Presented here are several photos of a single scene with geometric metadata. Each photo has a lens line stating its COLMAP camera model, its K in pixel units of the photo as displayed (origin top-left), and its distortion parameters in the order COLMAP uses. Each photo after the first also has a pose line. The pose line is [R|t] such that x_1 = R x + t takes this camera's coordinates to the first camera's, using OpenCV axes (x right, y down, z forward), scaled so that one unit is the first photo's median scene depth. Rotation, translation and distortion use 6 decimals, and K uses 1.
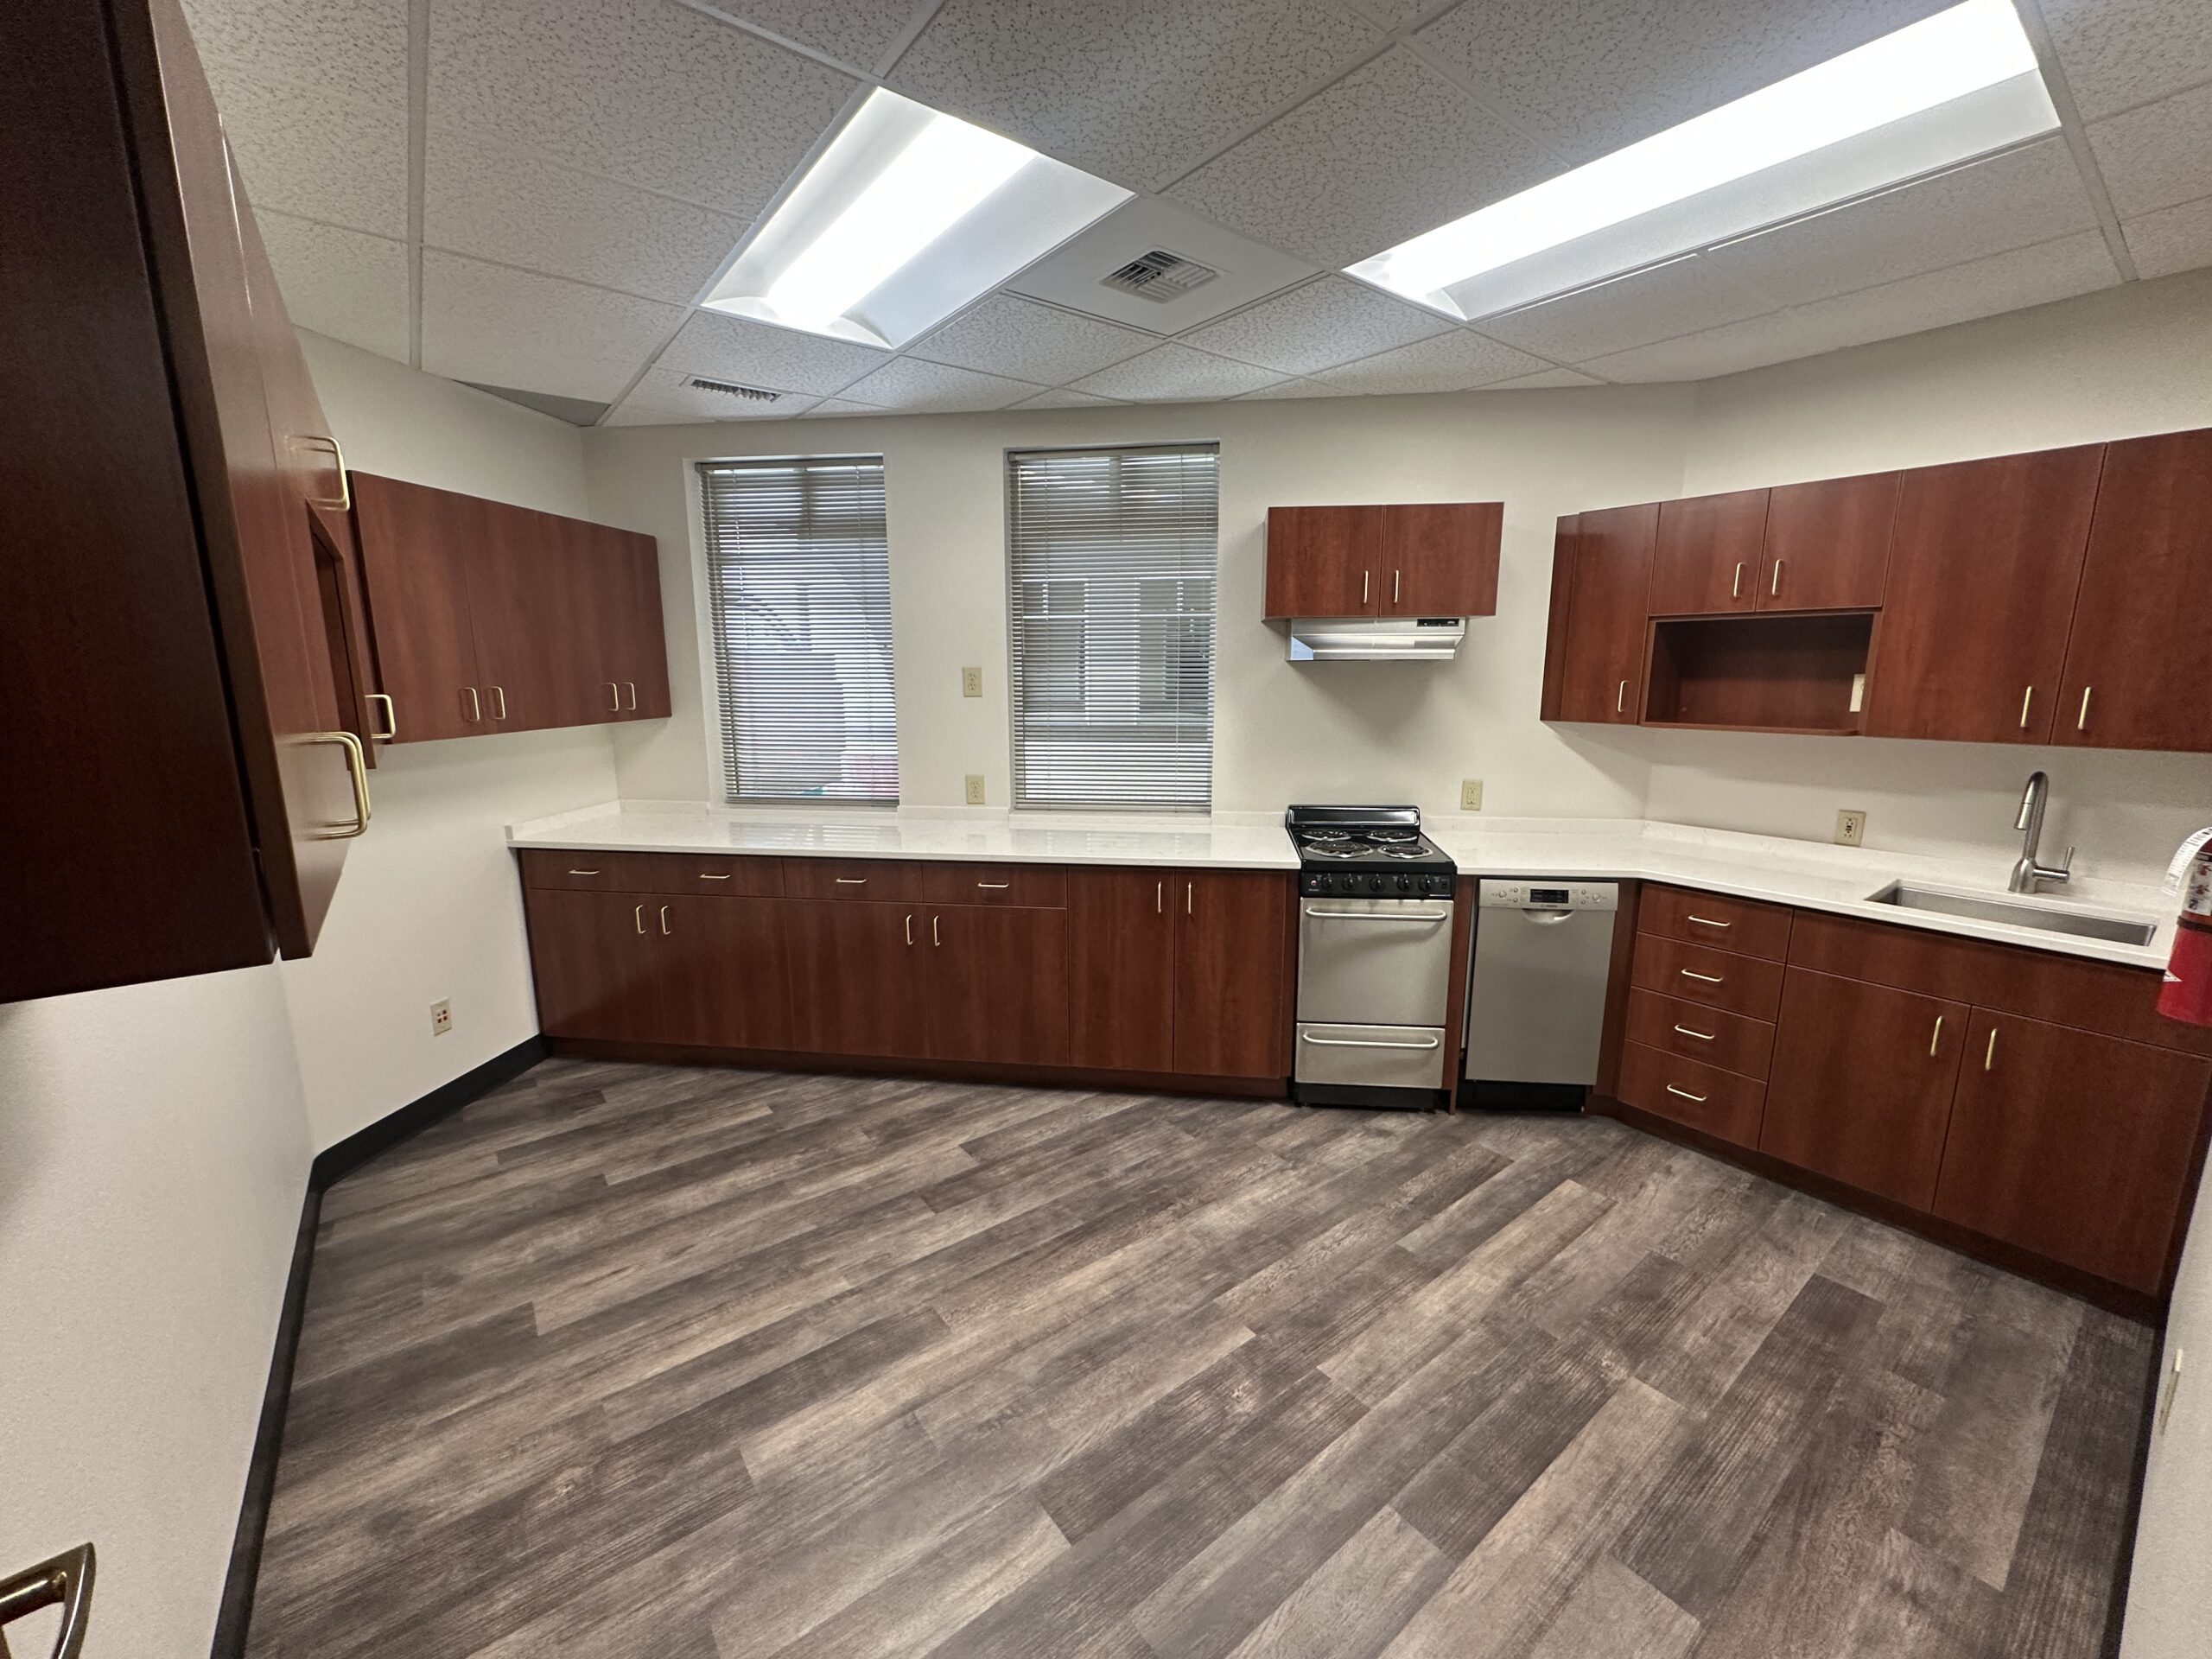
lens RADIAL K [[868.5, 0, 1106.0], [0, 868.5, 829.5], [0, 0, 1]] dist [0.001334, 0.000527]
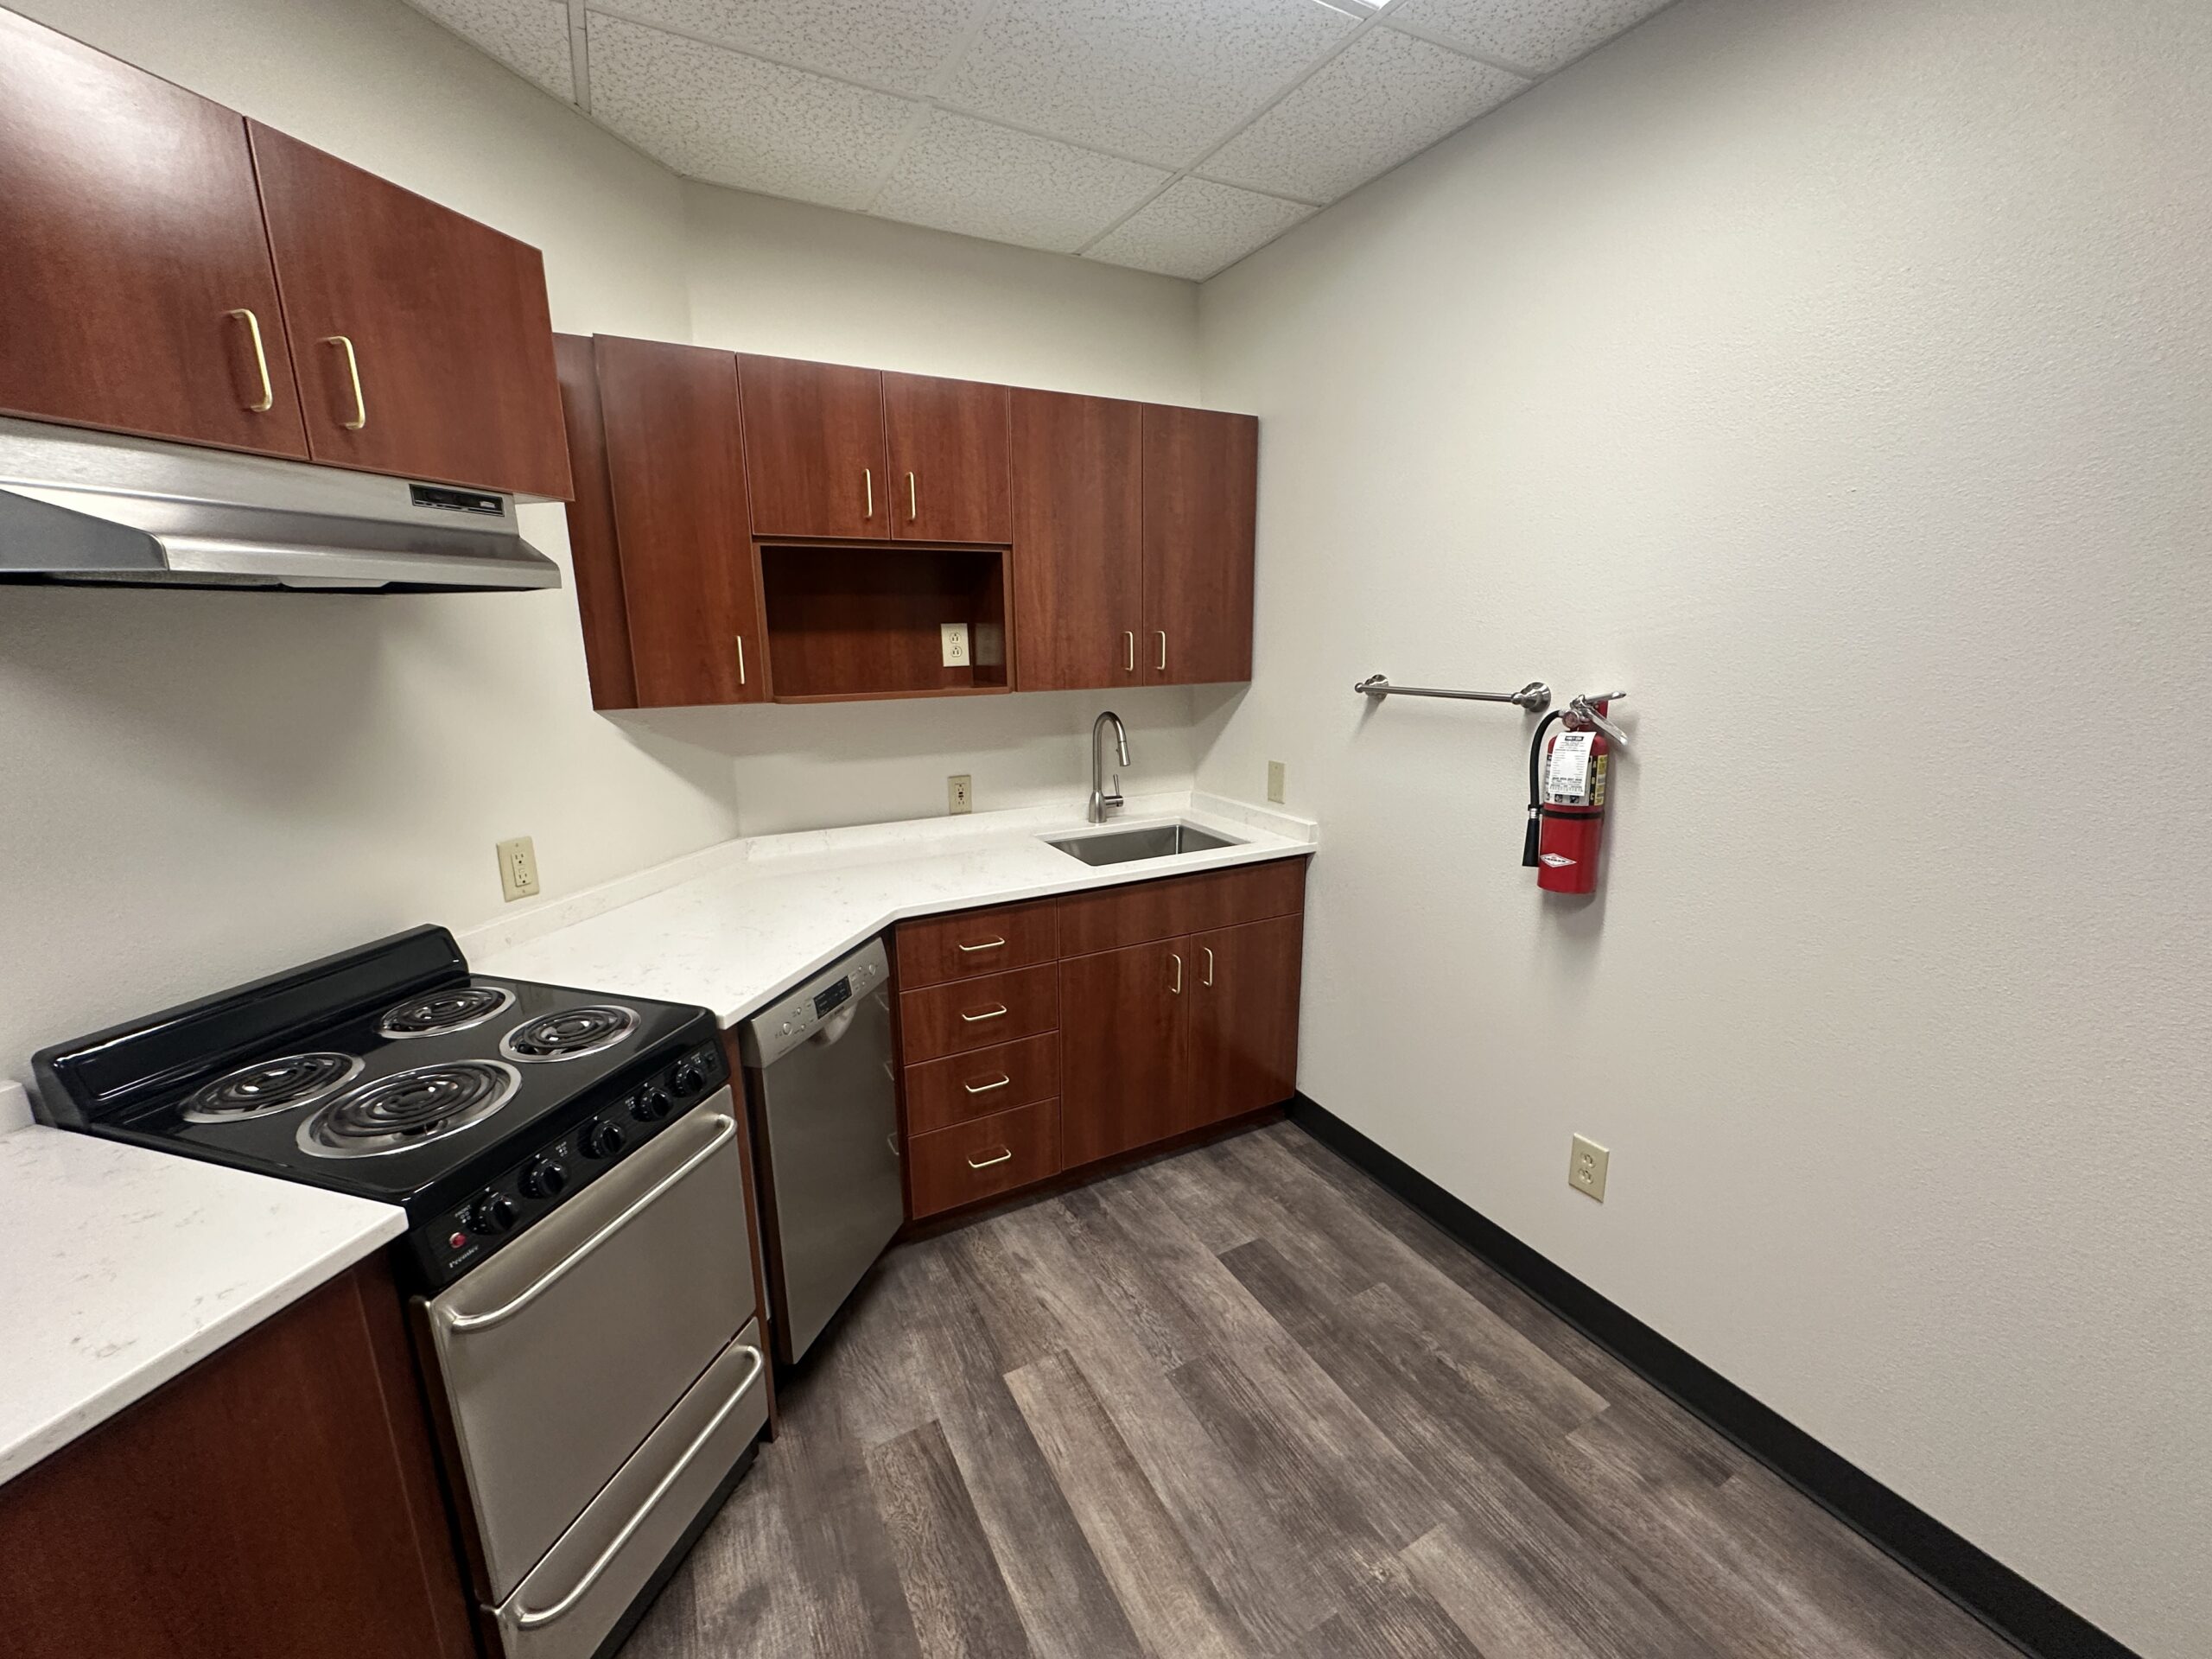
lens RADIAL K [[878.6, 0, 1106.2], [0, 878.6, 828.1], [0, 0, 1]] dist [-0.002247, 0.000223]
pose [[0.153301, -0.219913, 0.963399, -0.018374], [0.190950, 0.963140, 0.189469, -0.121265], [-0.969555, 0.154915, 0.189643, 0.733652]]
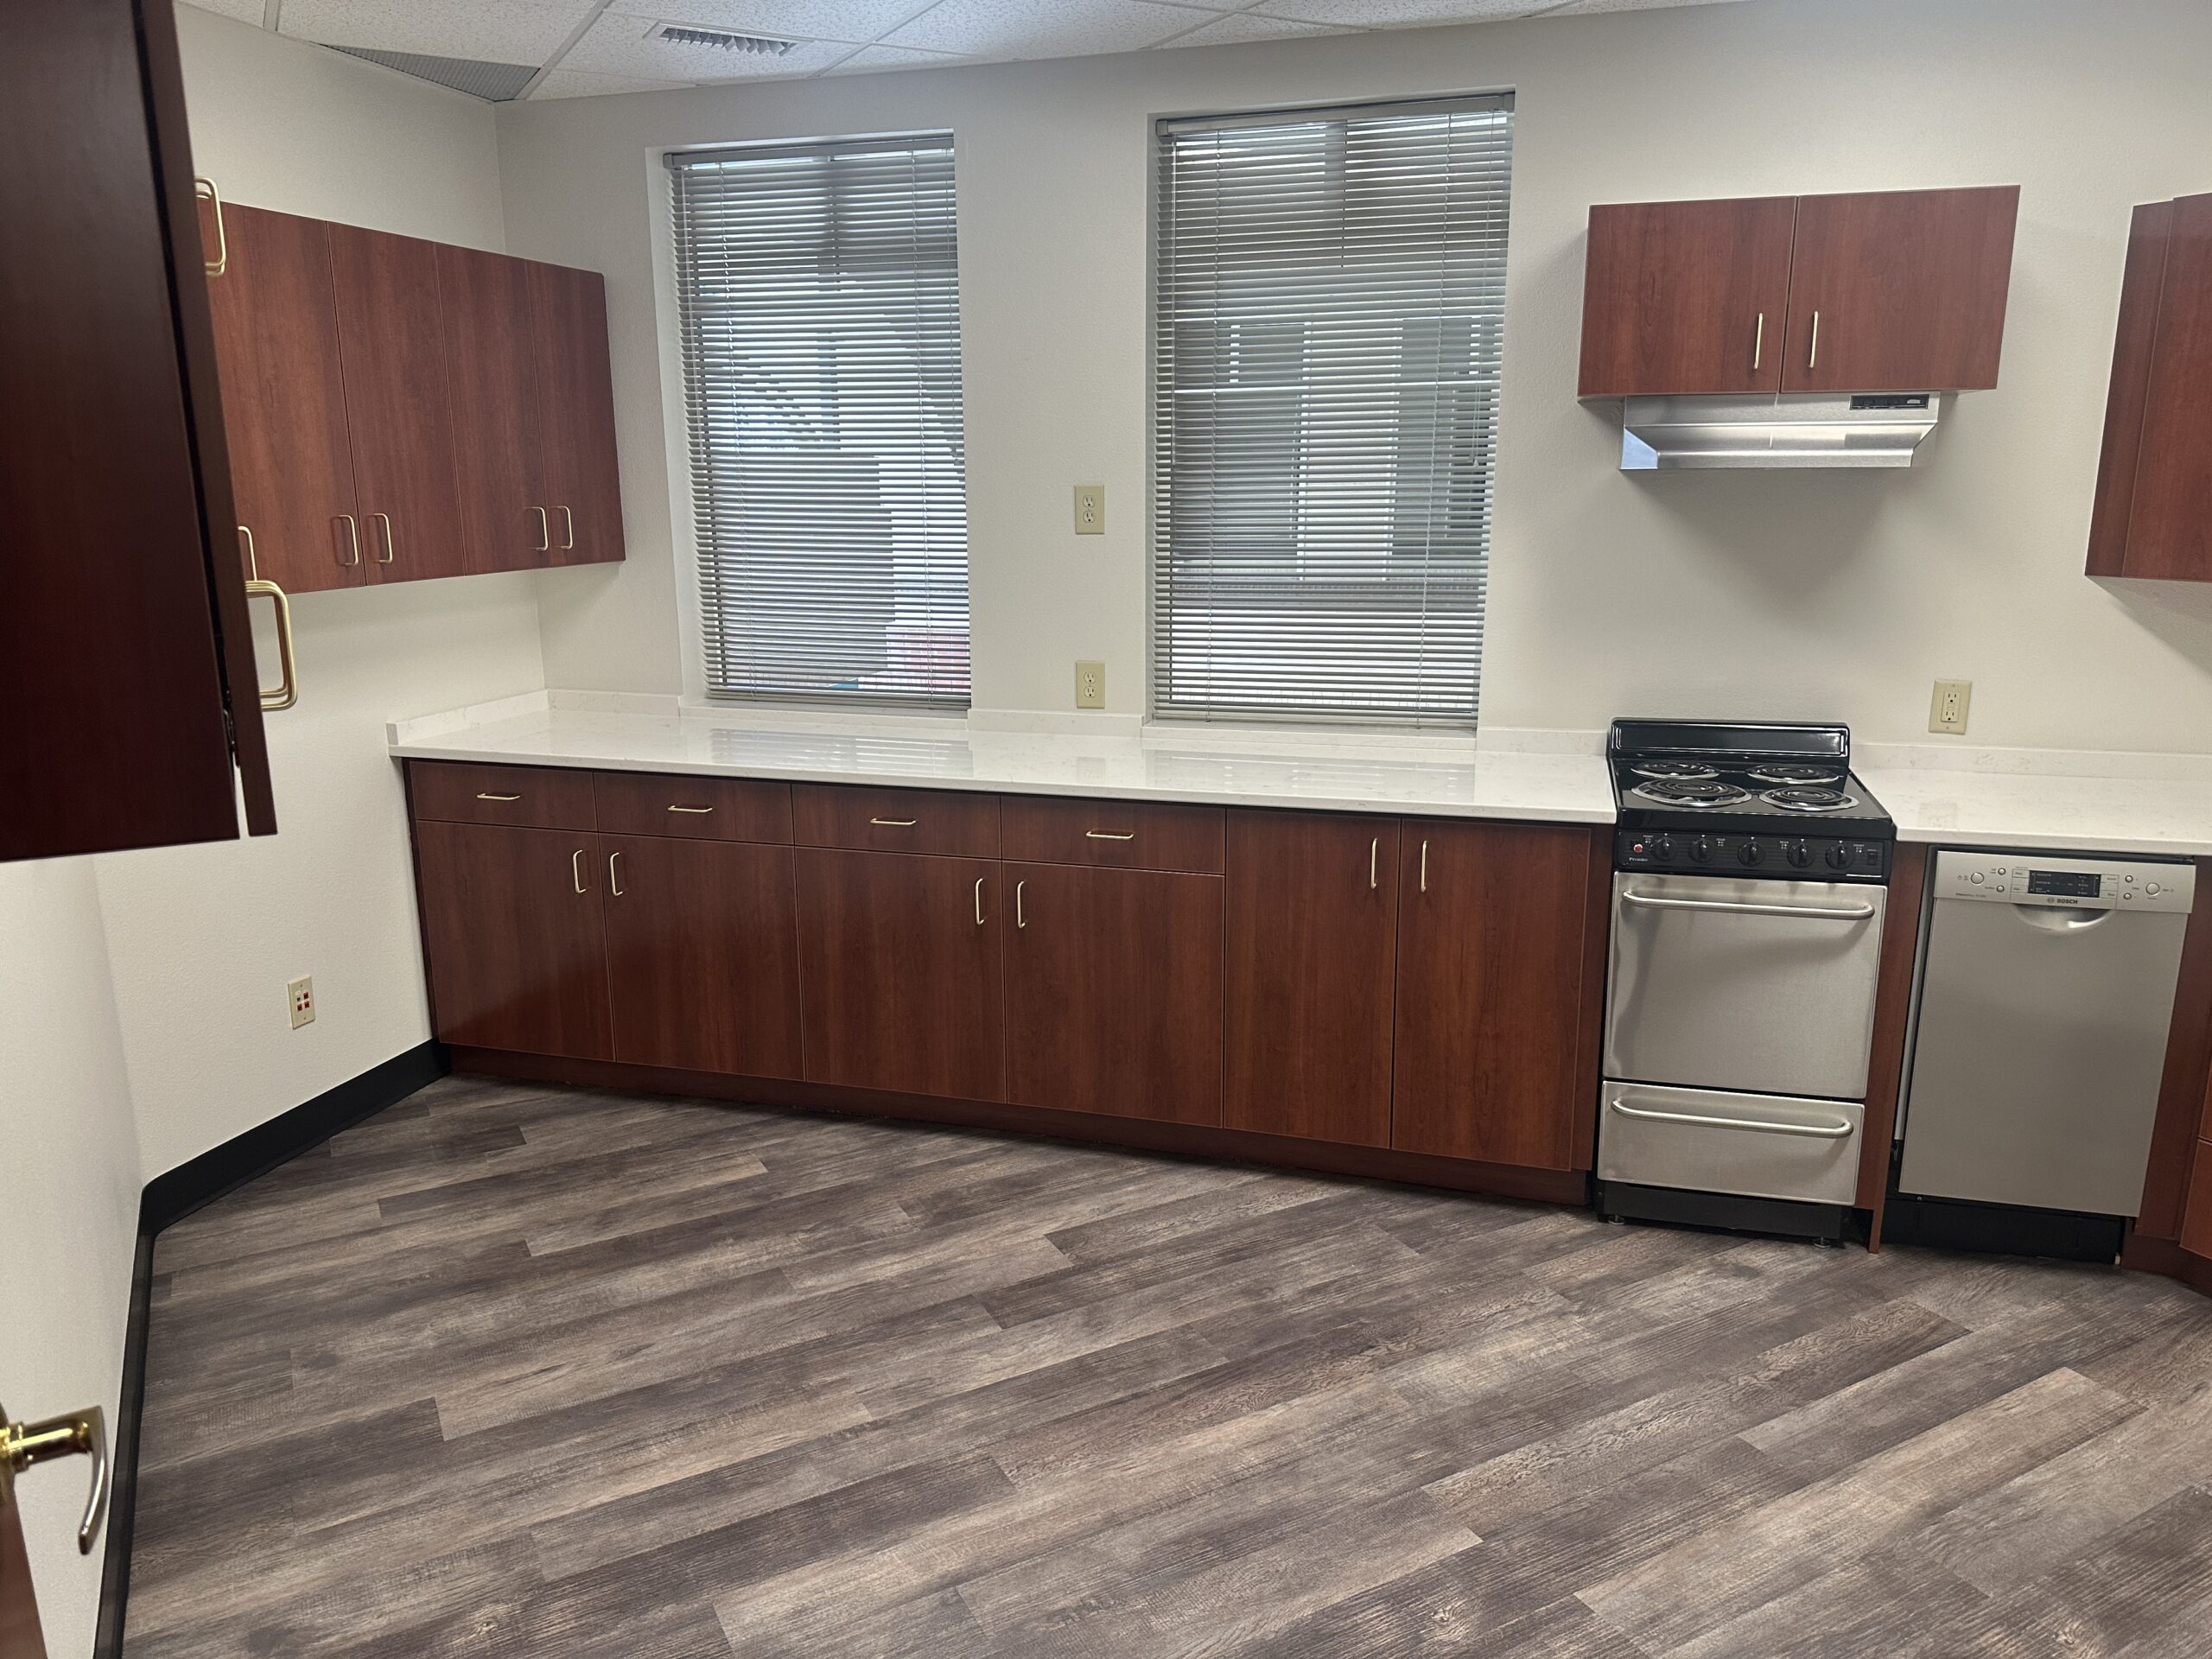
lens RADIAL K [[1537.4, 0, 1115.2], [0, 1537.4, 830.4], [0, 0, 1]] dist [0.064746, -0.073759]
pose [[0.988460, 0.032095, -0.148044, 0.045208], [-0.025678, 0.998655, 0.045053, 0.011853], [0.149291, -0.040731, 0.987954, -0.116444]]
